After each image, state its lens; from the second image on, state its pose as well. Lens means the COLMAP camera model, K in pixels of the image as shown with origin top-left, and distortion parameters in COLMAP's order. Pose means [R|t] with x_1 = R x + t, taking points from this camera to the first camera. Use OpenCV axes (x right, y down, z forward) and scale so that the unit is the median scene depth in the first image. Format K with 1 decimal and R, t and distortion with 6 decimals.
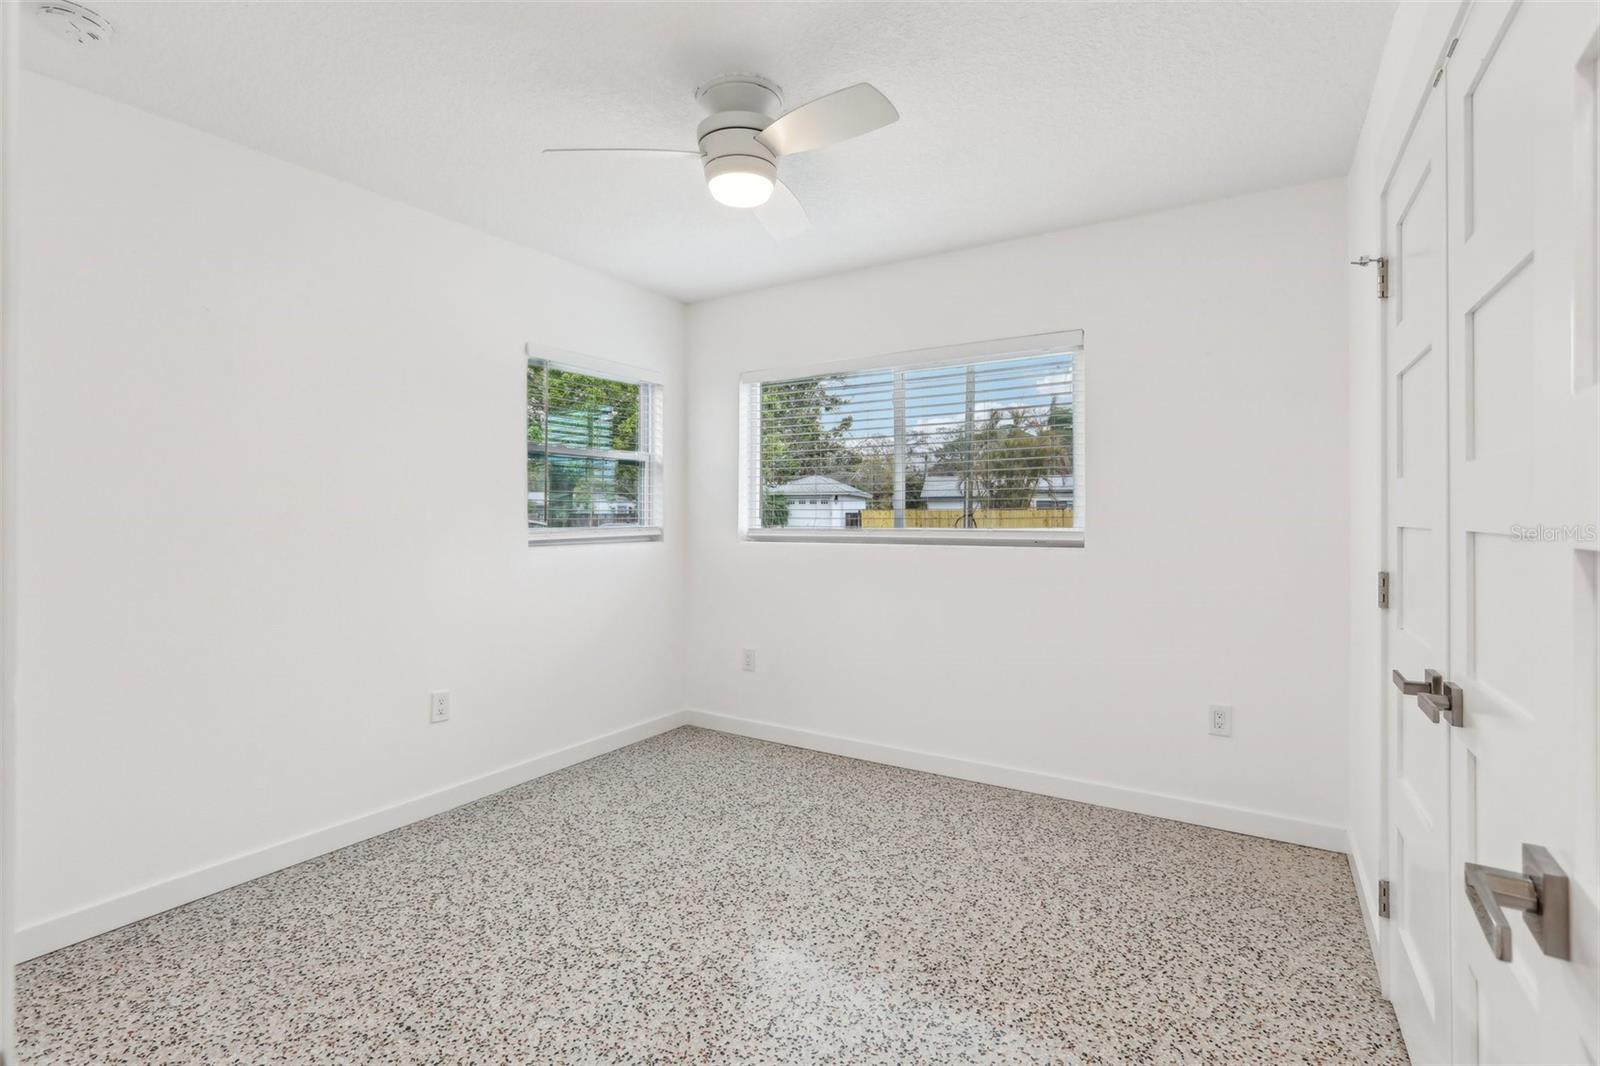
lens RADIAL K [[728.6, 0, 808.7], [0, 728.6, 516.5], [0, 0, 1]] dist [-0.041040, 0.019585]
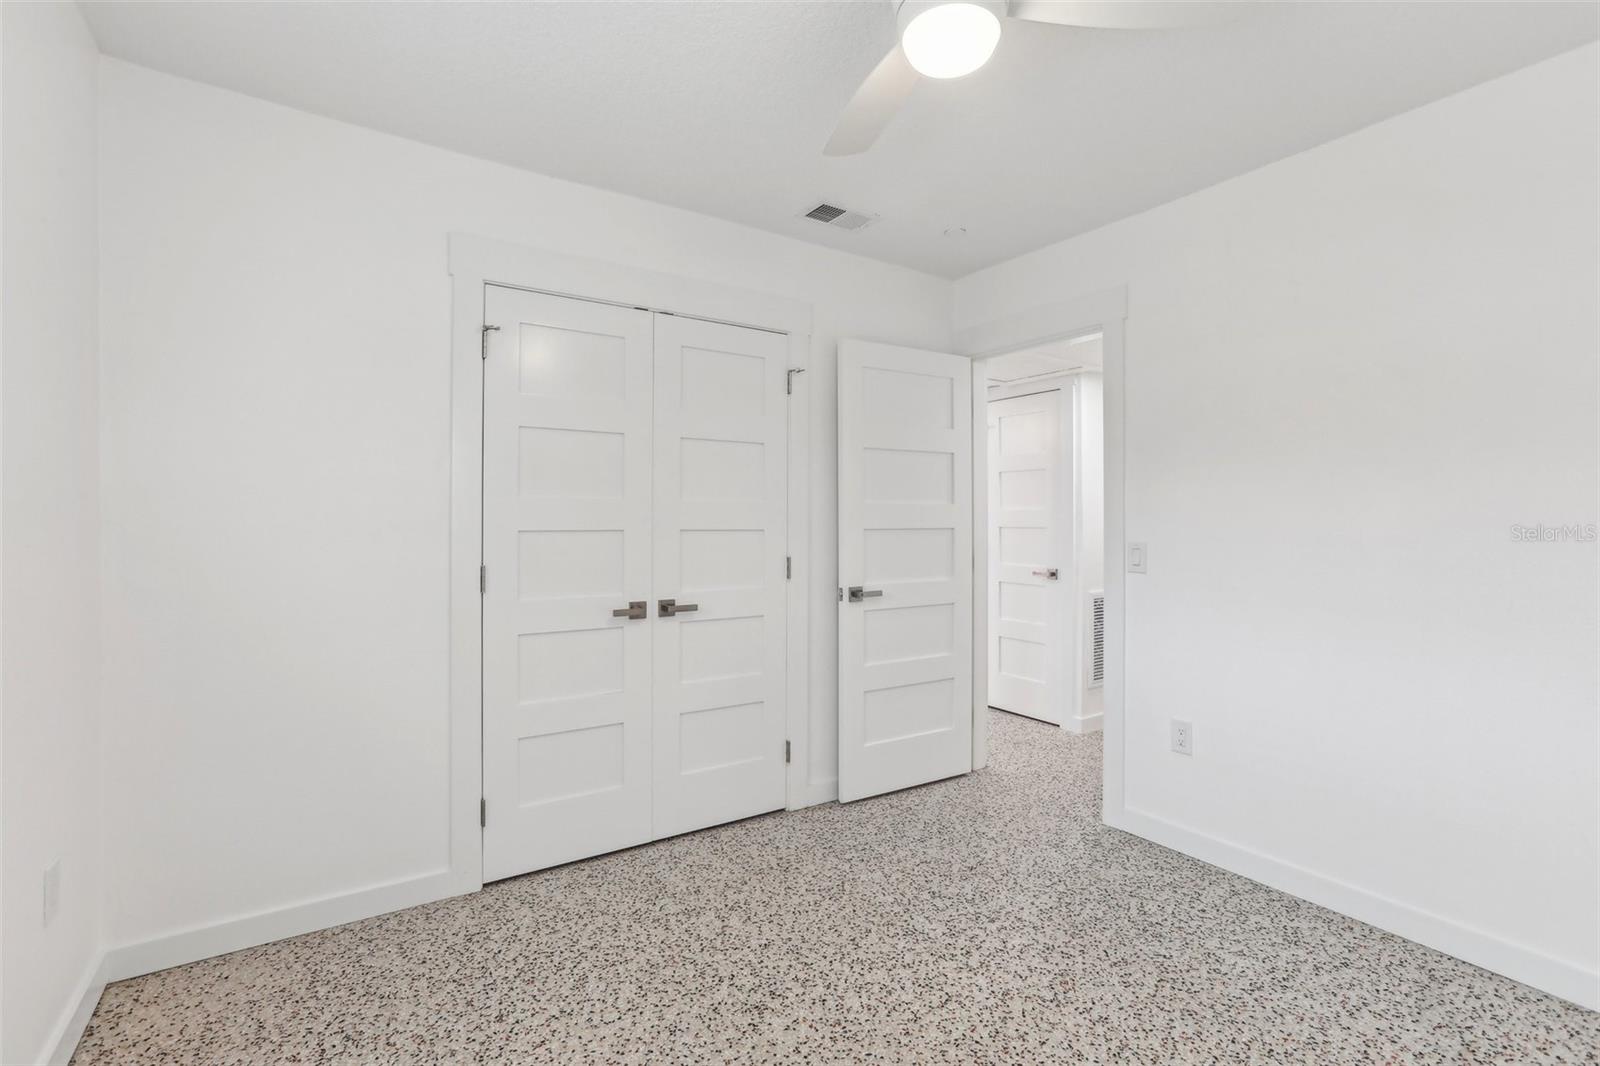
lens RADIAL K [[728.6, 0, 808.7], [0, 728.6, 516.5], [0, 0, 1]] dist [-0.041040, 0.019585]
pose [[-0.912372, 0.004804, 0.409333, -0.294676], [-0.001436, 0.999887, -0.014936, 0.003524], [-0.409359, -0.014215, -0.912263, 1.973996]]
